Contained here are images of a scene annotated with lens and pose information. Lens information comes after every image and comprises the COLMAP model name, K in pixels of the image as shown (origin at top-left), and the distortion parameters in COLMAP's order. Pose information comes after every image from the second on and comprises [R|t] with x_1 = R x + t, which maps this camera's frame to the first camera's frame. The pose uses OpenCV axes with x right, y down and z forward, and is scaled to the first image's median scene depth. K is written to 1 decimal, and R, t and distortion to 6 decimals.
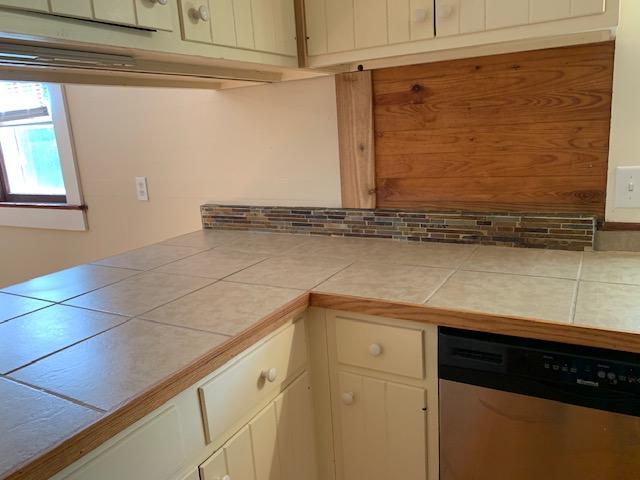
lens RADIAL K [[494.9, 0, 320.0], [0, 494.9, 240.0], [0, 0, 1]] dist [0.065737, -0.074899]
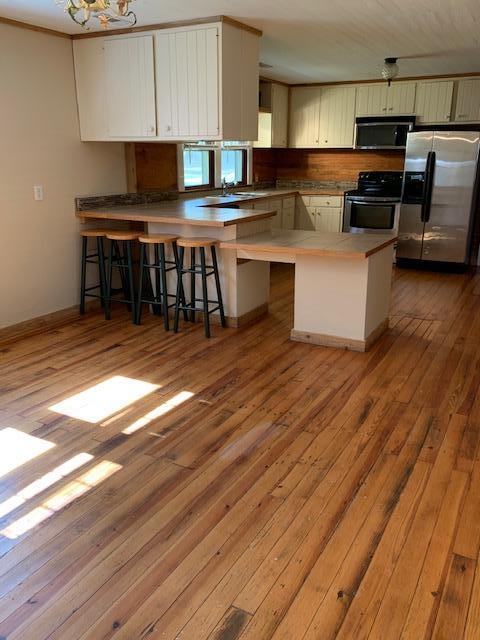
lens RADIAL K [[540.8, 0, 240.0], [0, 540.8, 320.0], [0, 0, 1]] dist [0.000261, -0.000147]
pose [[-0.008001, -0.227223, 0.973810, -2.890023], [0.219693, 0.949648, 0.223391, 0.058004], [-0.975536, 0.215727, 0.042321, 0.462354]]
